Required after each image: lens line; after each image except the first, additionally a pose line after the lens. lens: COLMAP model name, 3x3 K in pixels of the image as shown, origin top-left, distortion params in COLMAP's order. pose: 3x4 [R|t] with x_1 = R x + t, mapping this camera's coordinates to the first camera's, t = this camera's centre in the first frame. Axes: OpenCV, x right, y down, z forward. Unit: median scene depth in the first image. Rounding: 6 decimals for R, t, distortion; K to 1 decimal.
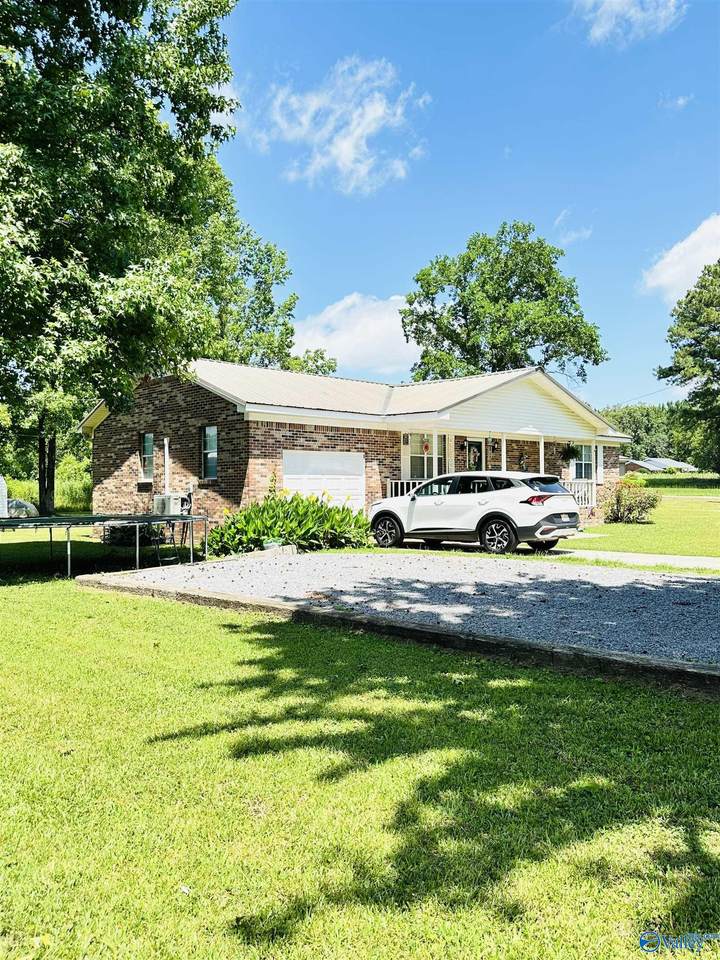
lens RADIAL K [[761.5, 0, 360.0], [0, 761.5, 480.0], [0, 0, 1]] dist [0.167826, -0.284705]
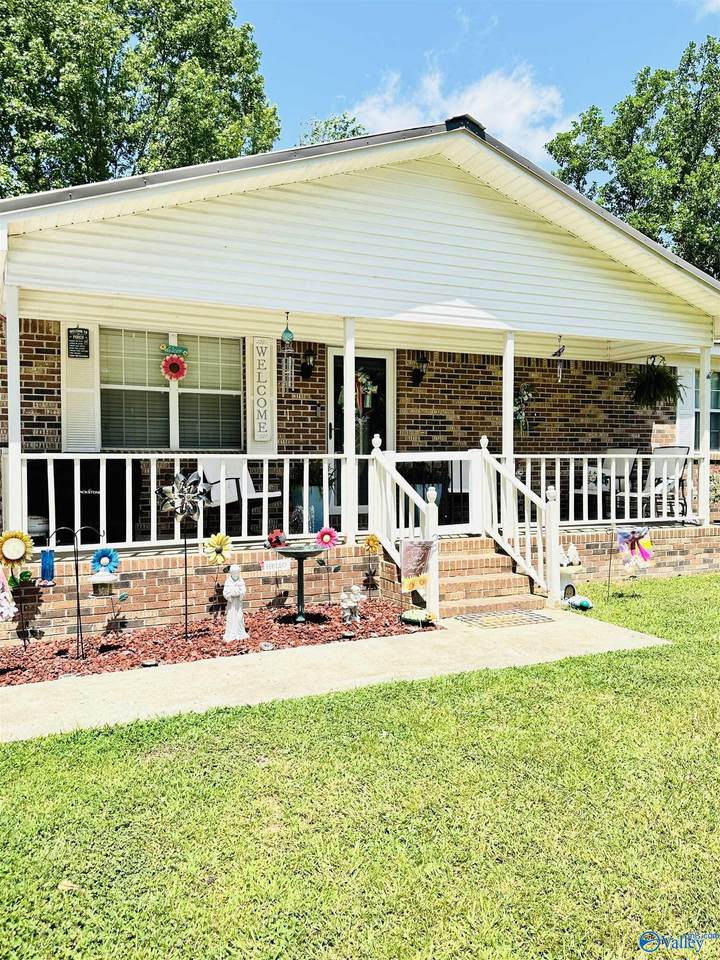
lens RADIAL K [[761.5, 0, 360.0], [0, 761.5, 480.0], [0, 0, 1]] dist [0.167826, -0.284705]
pose [[0.947083, 0.013556, -0.320703, 0.323055], [-0.000706, 0.999193, 0.040152, -0.001953], [0.320989, -0.037801, 0.946328, 0.703140]]
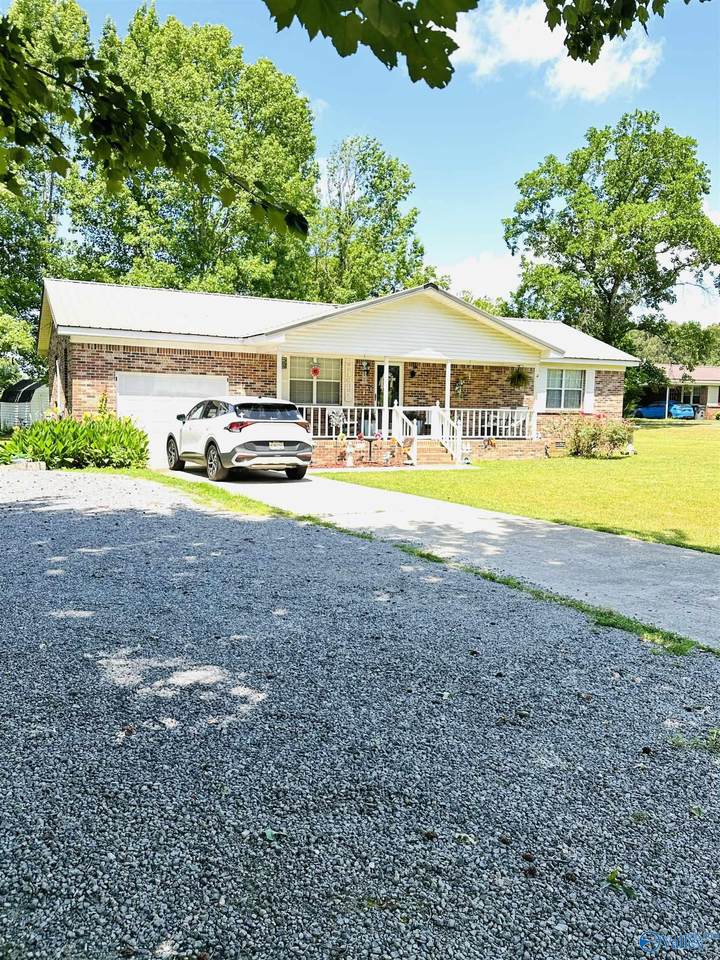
lens RADIAL K [[761.5, 0, 360.0], [0, 761.5, 480.0], [0, 0, 1]] dist [0.167826, -0.284705]
pose [[0.944346, 0.051984, -0.324820, 0.496777], [-0.019733, 0.994608, 0.101808, -0.005879], [0.328361, -0.089732, 0.940280, 0.094137]]
